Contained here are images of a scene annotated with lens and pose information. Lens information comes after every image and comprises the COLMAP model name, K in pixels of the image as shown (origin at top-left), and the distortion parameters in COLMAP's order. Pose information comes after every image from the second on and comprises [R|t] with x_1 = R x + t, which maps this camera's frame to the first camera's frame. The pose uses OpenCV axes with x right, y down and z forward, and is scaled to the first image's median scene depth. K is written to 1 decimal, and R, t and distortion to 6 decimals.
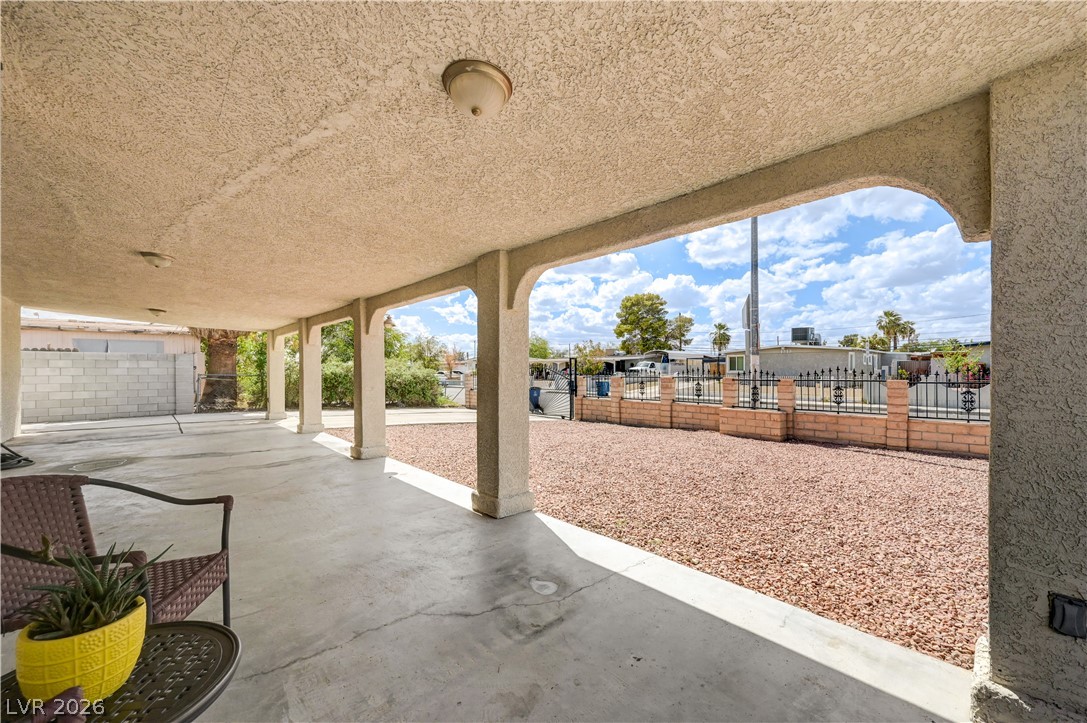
lens RADIAL K [[434.4, 0, 534.3], [0, 434.4, 375.5], [0, 0, 1]] dist [-0.000625, 0.001318]
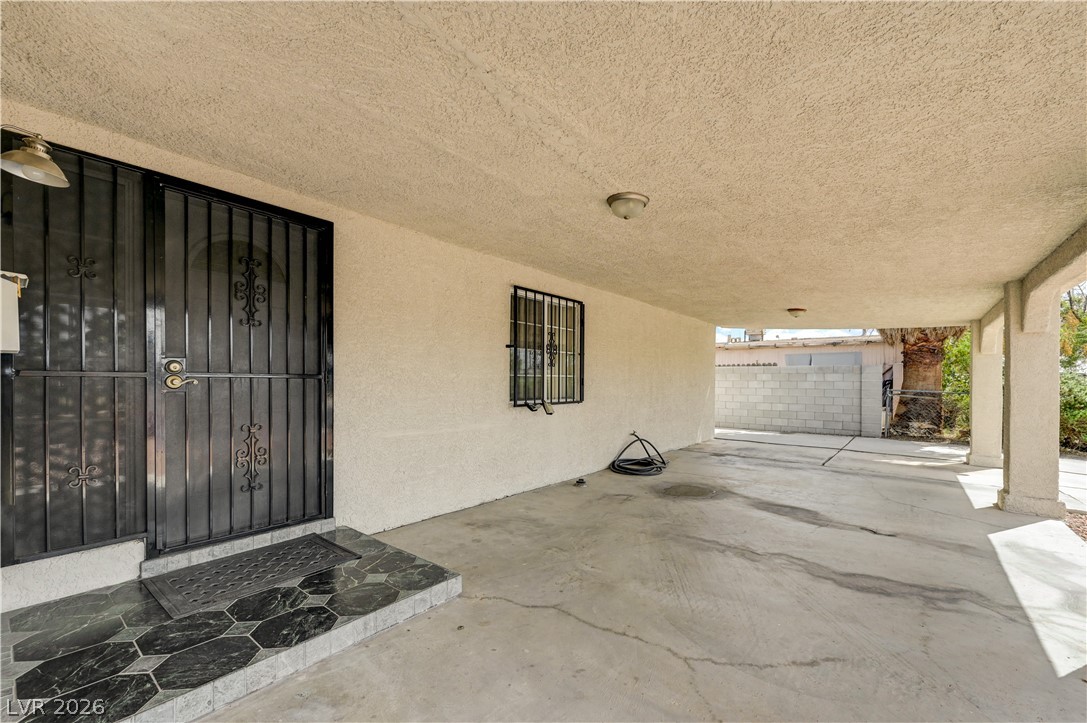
lens RADIAL K [[434.4, 0, 549.9], [0, 434.4, 388.5], [0, 0, 1]] dist [-0.000625, 0.001318]
pose [[0.158199, 0.017850, -0.987246, -0.093253], [-0.022776, 0.999637, 0.014425, -0.002277], [0.987144, 0.020203, 0.158548, 0.293428]]
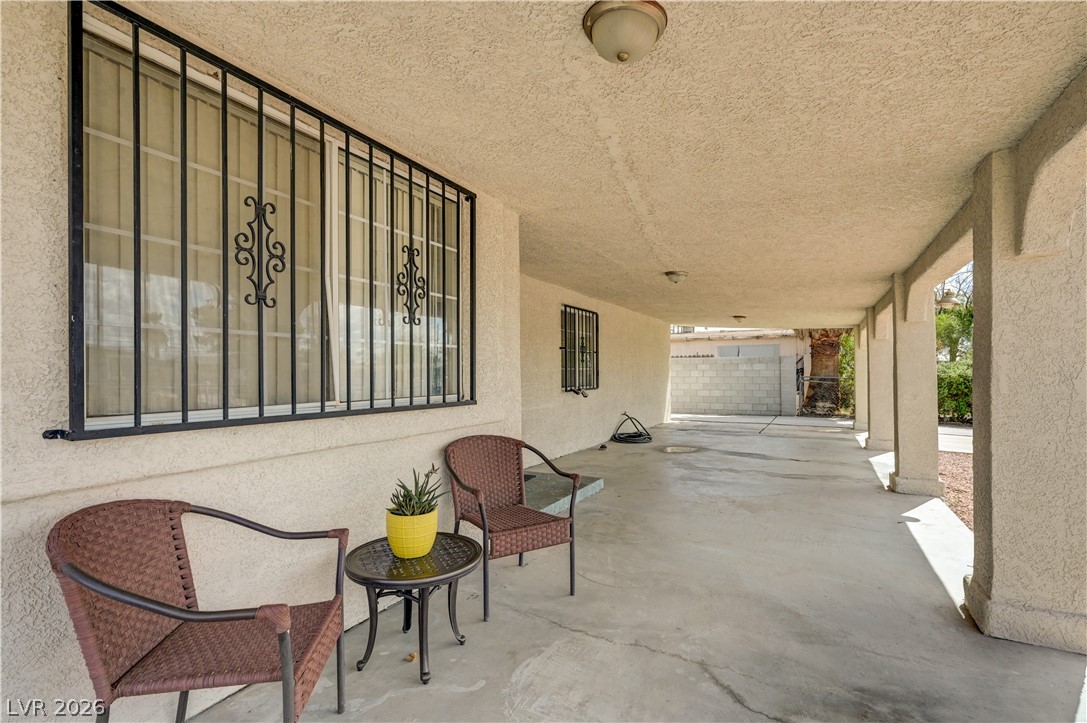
lens RADIAL K [[503.8, 0, 544.3], [0, 503.8, 375.9], [0, 0, 1]] dist [0.002921, -0.000094]
pose [[0.346732, 0.004388, -0.937954, 0.102416], [-0.009746, 0.999952, 0.001076, 0.000549], [0.937914, 0.008768, 0.346758, 0.075297]]
